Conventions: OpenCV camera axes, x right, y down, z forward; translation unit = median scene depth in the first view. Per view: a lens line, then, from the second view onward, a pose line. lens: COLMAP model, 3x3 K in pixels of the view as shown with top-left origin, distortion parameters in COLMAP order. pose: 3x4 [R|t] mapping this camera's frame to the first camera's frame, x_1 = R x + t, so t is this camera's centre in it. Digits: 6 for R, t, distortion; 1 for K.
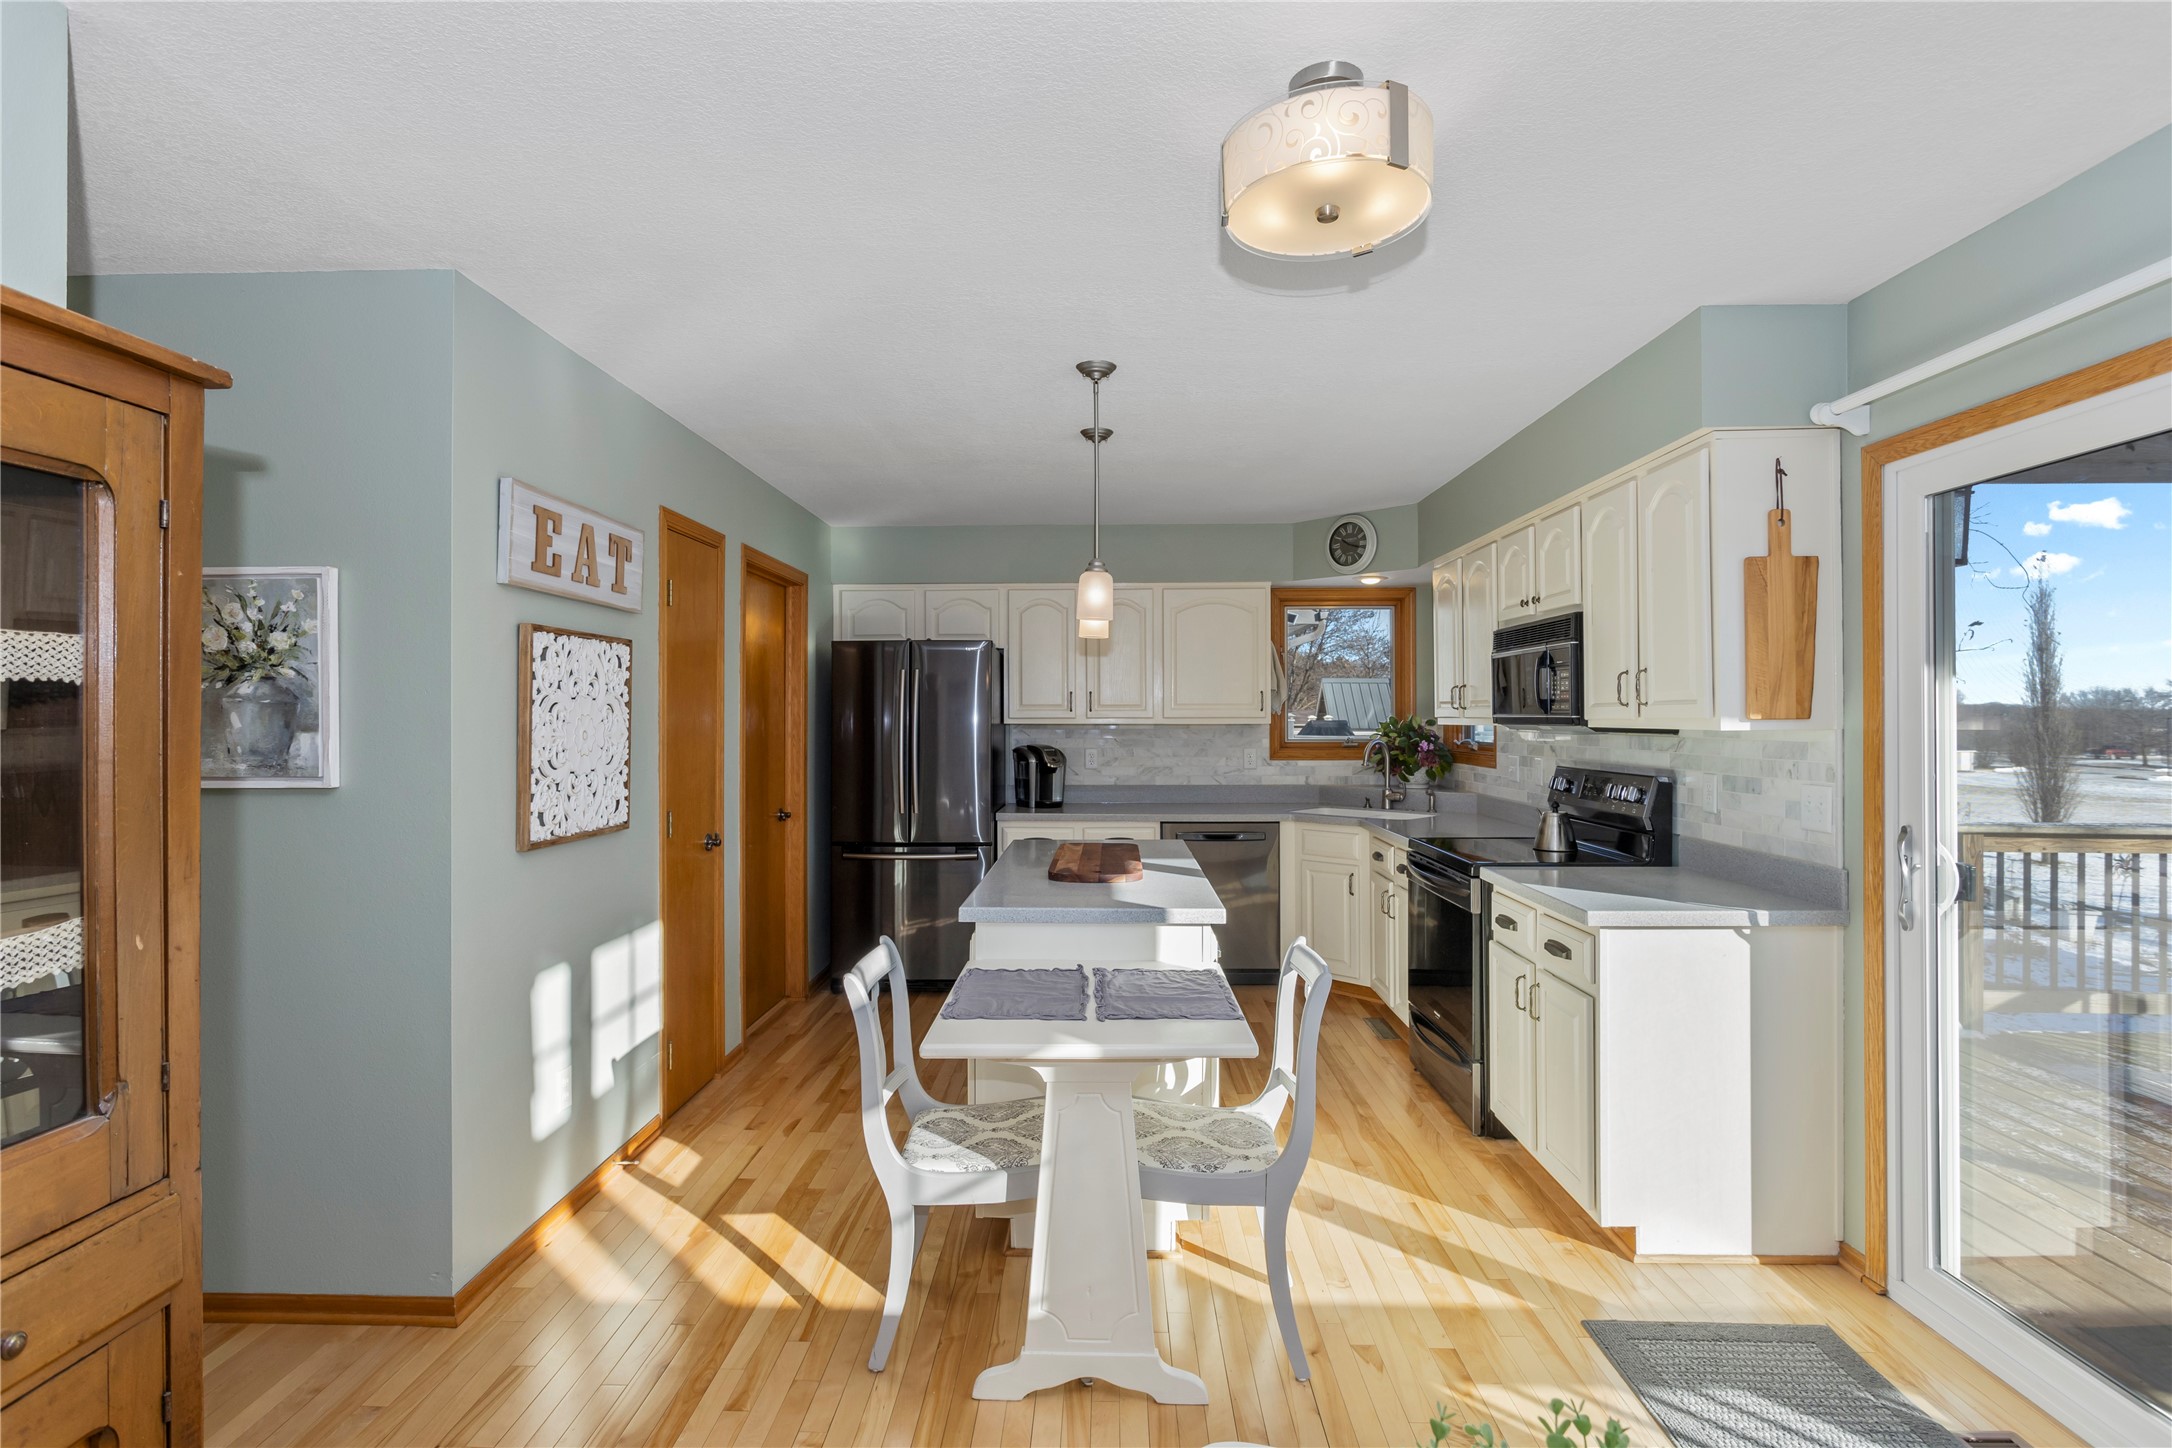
lens RADIAL K [[1058.8, 0, 1083.3], [0, 1058.8, 713.3], [0, 0, 1]] dist [-0.014766, 0.002390]
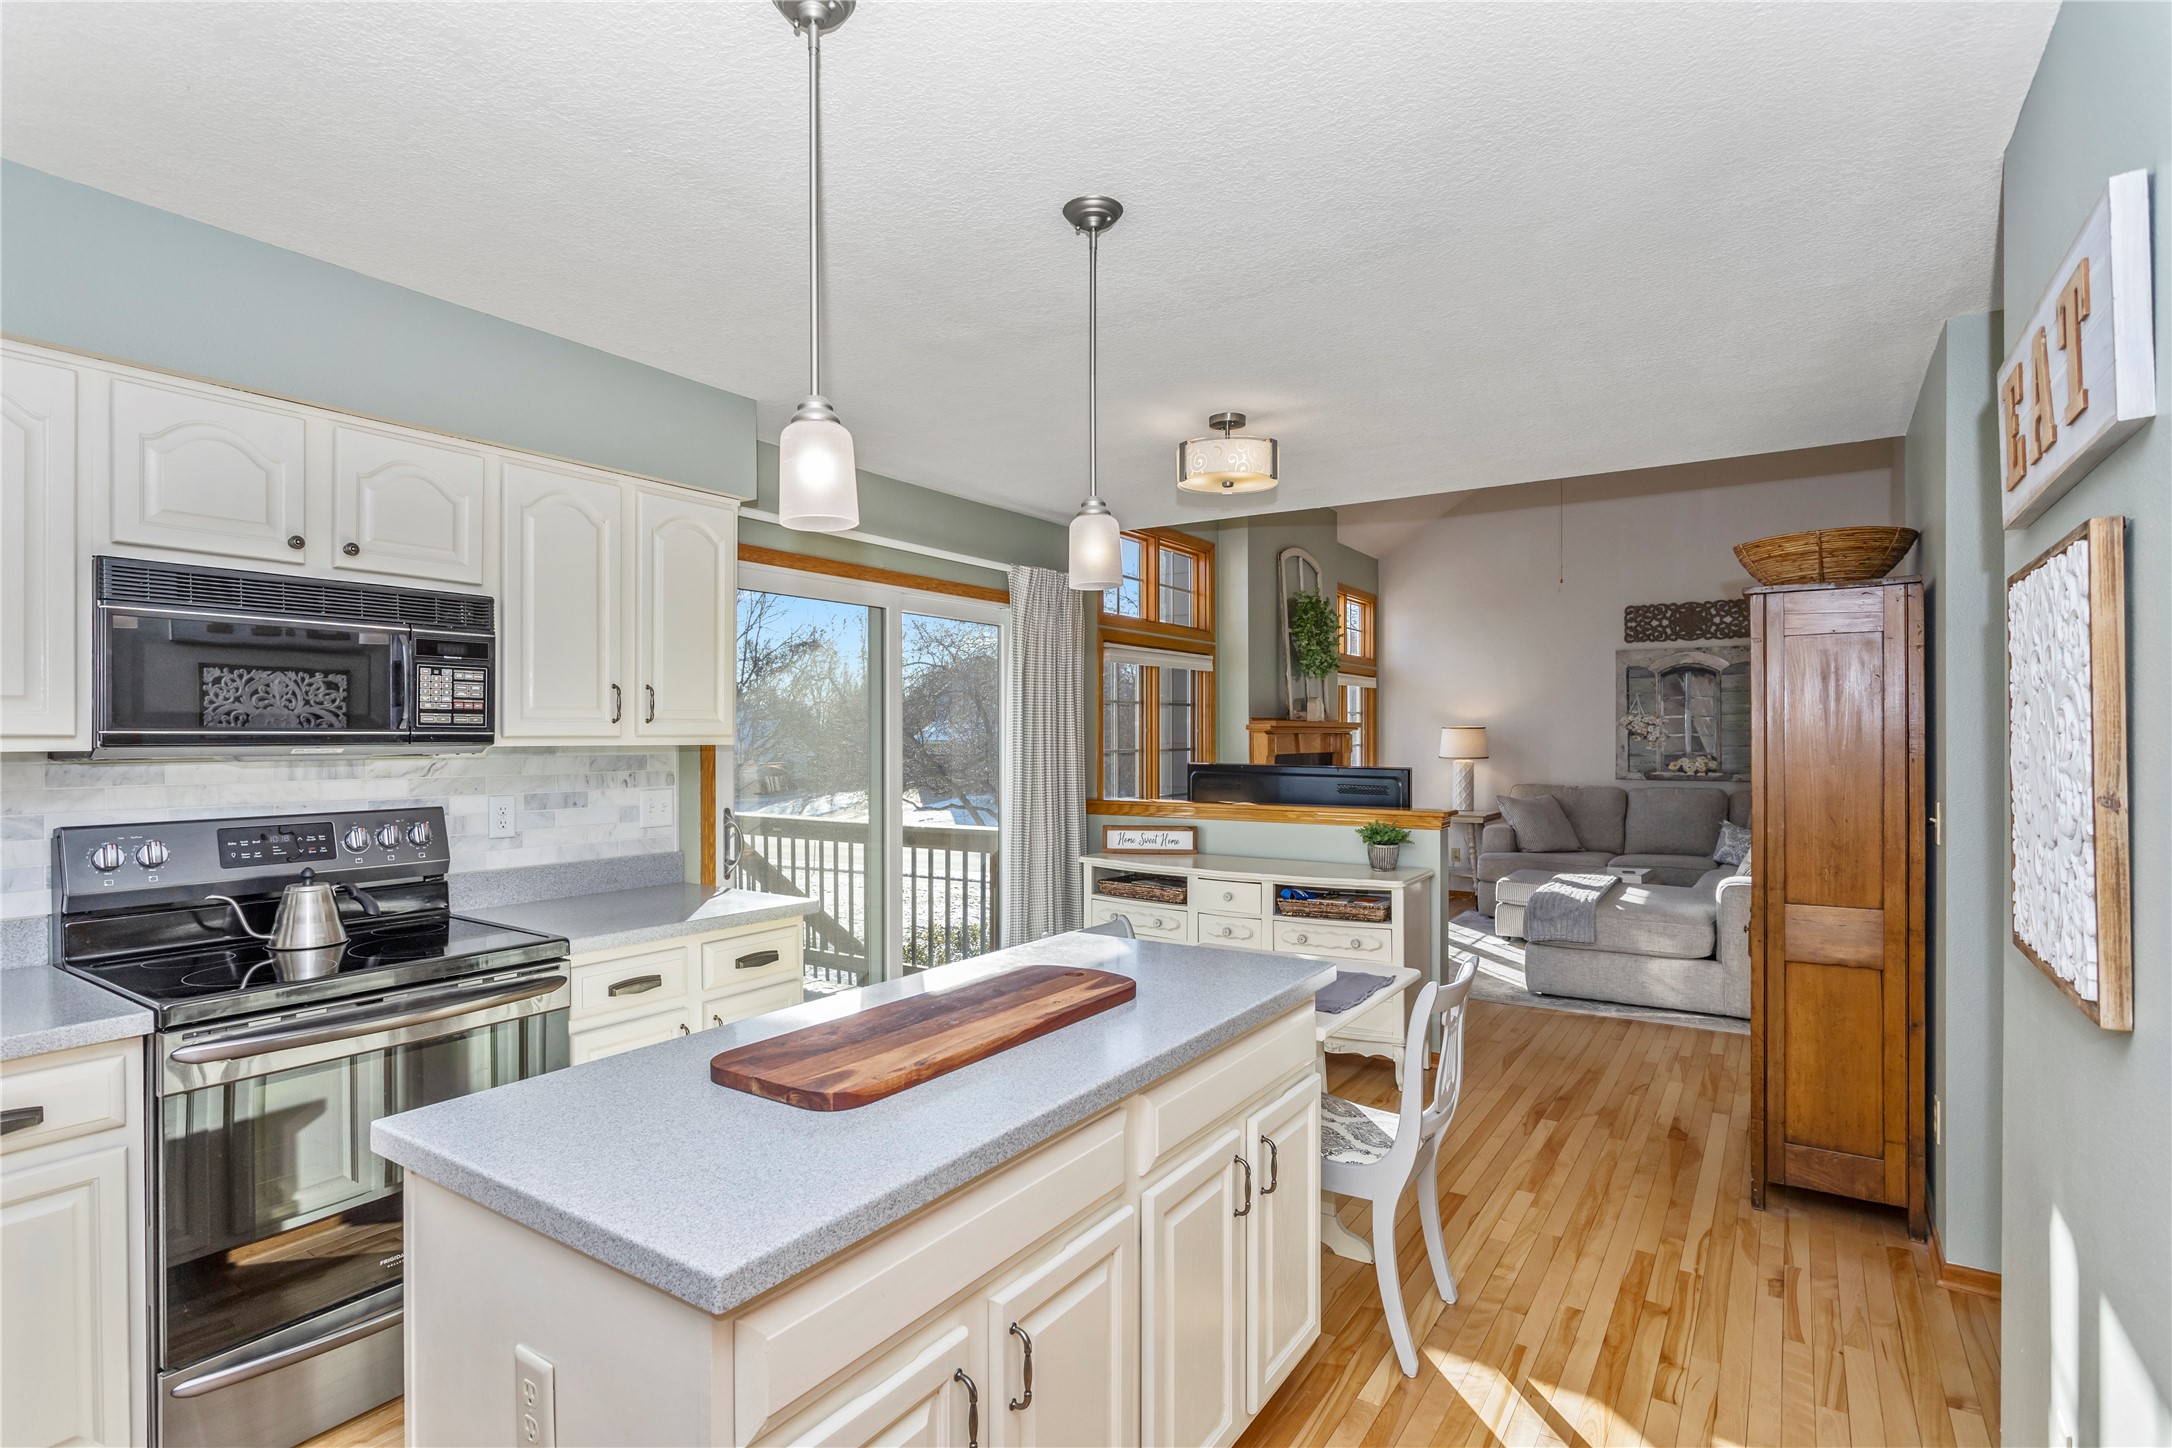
lens RADIAL K [[1058.8, 0, 1087.2], [0, 1058.8, 728.3], [0, 0, 1]] dist [-0.014766, 0.002390]
pose [[-0.844957, 0.006731, 0.534792, -0.313195], [0.001250, 0.999943, -0.010611, 0.008550], [-0.534833, -0.008297, -0.844917, 1.426996]]
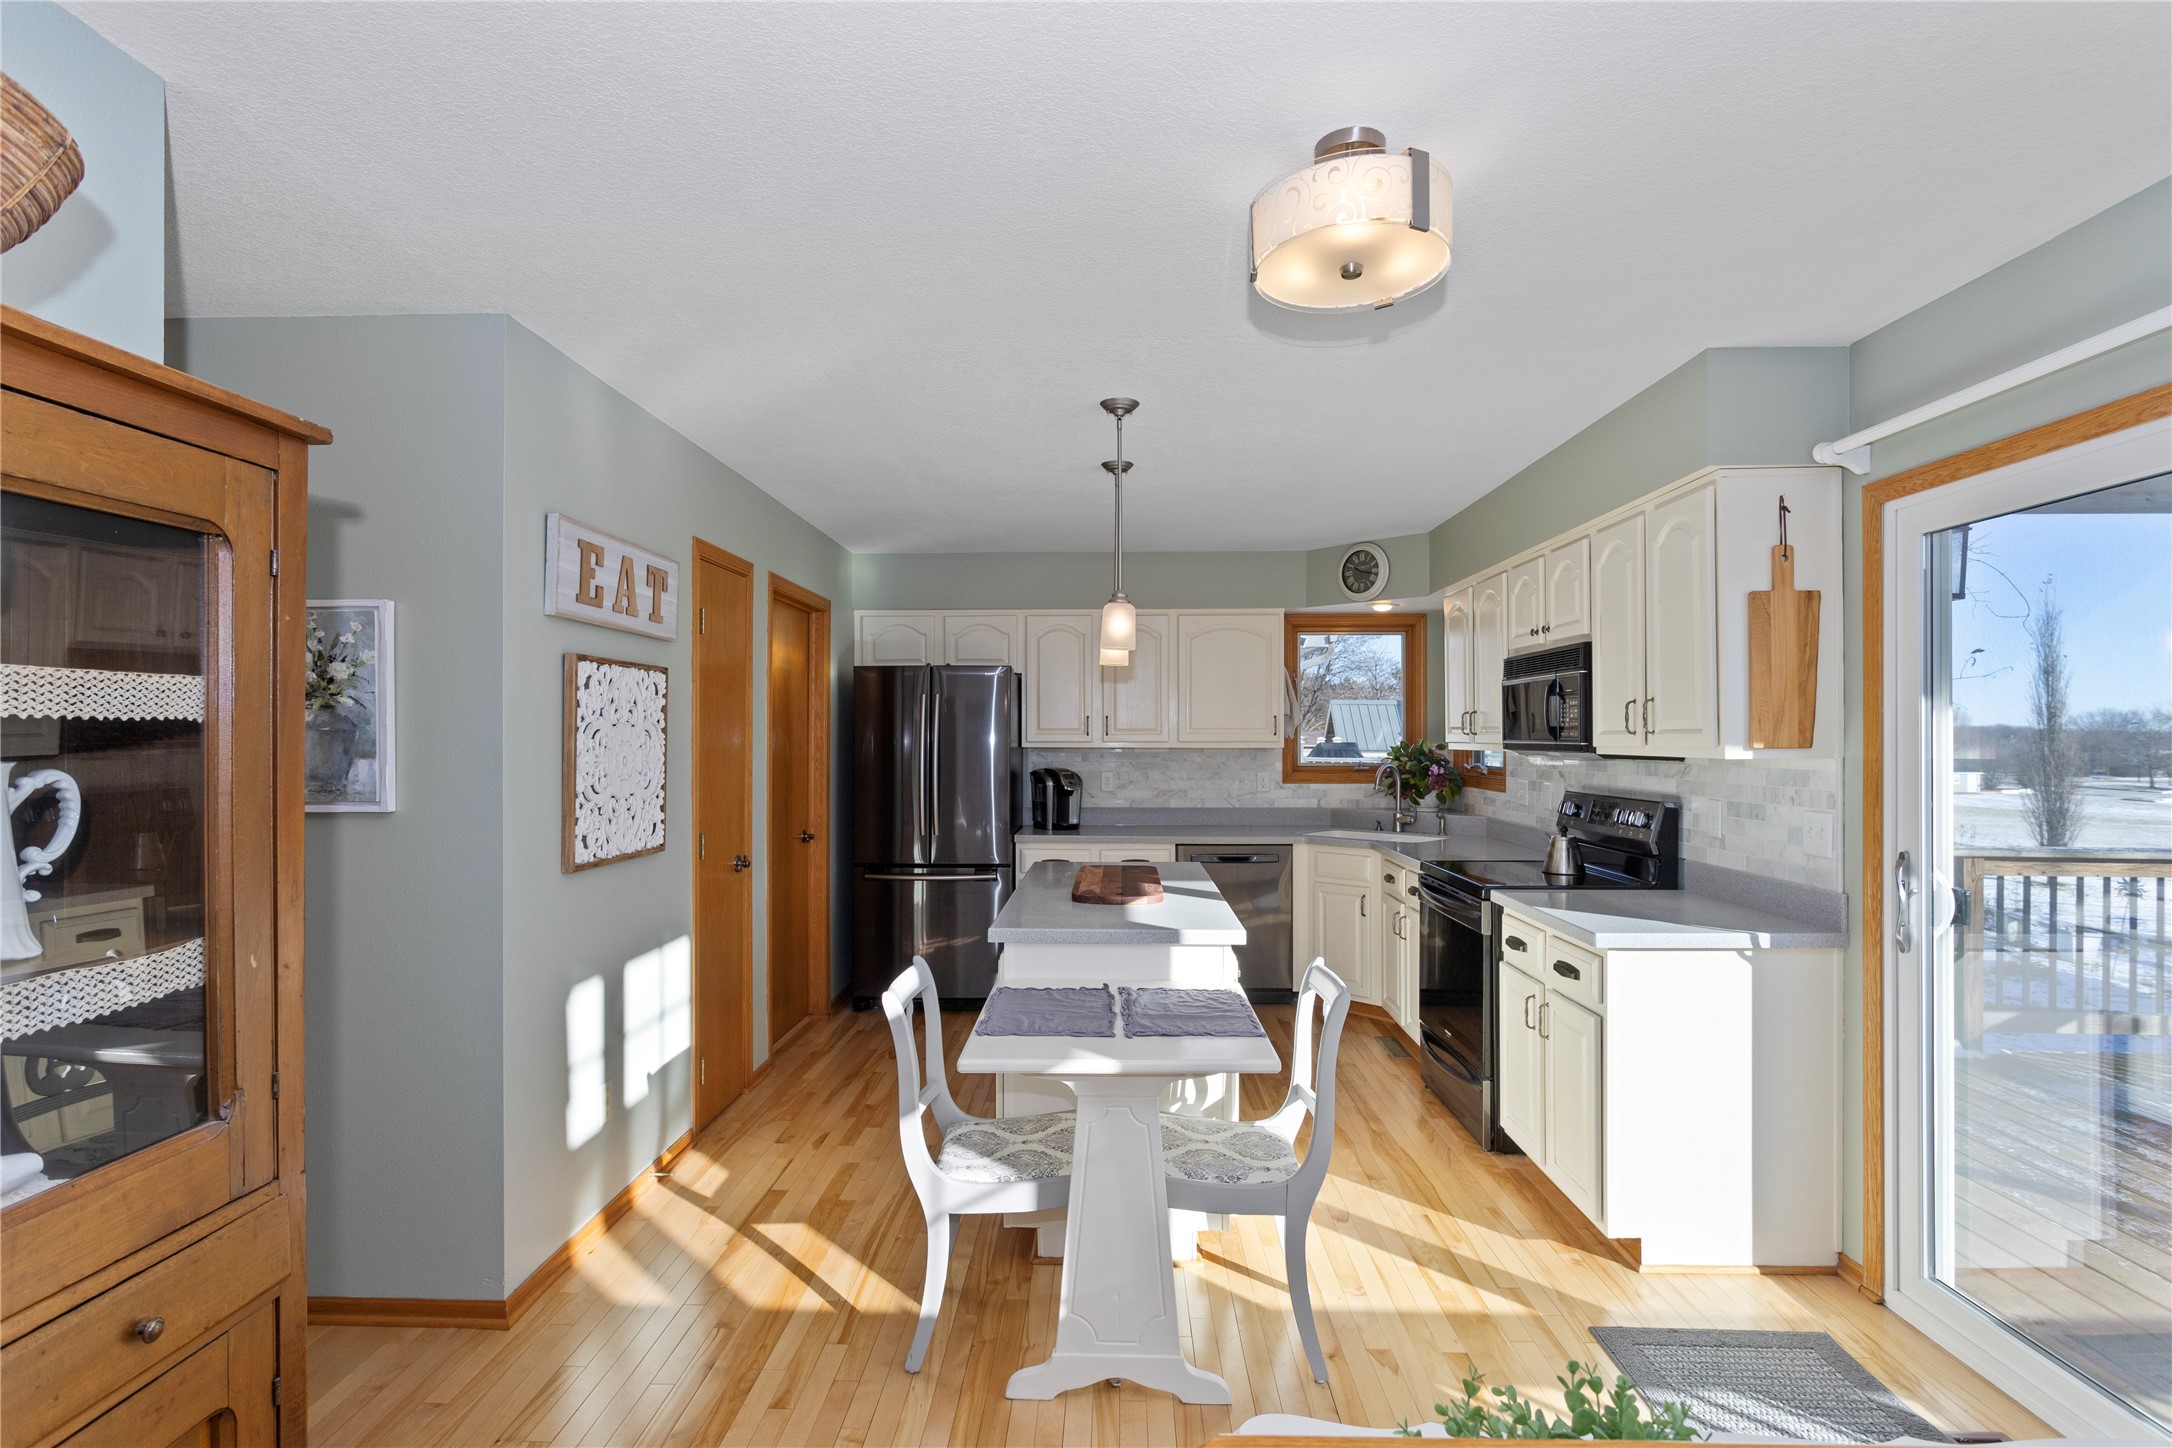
lens RADIAL K [[1058.8, 0, 1087.3], [0, 1058.8, 735.7], [0, 0, 1]] dist [-0.014766, 0.002390]
pose [[0.999995, 0.001897, -0.002369, -0.015586], [-0.001891, 0.999995, 0.002672, -0.006728], [0.002374, -0.002667, 0.999994, -0.029813]]
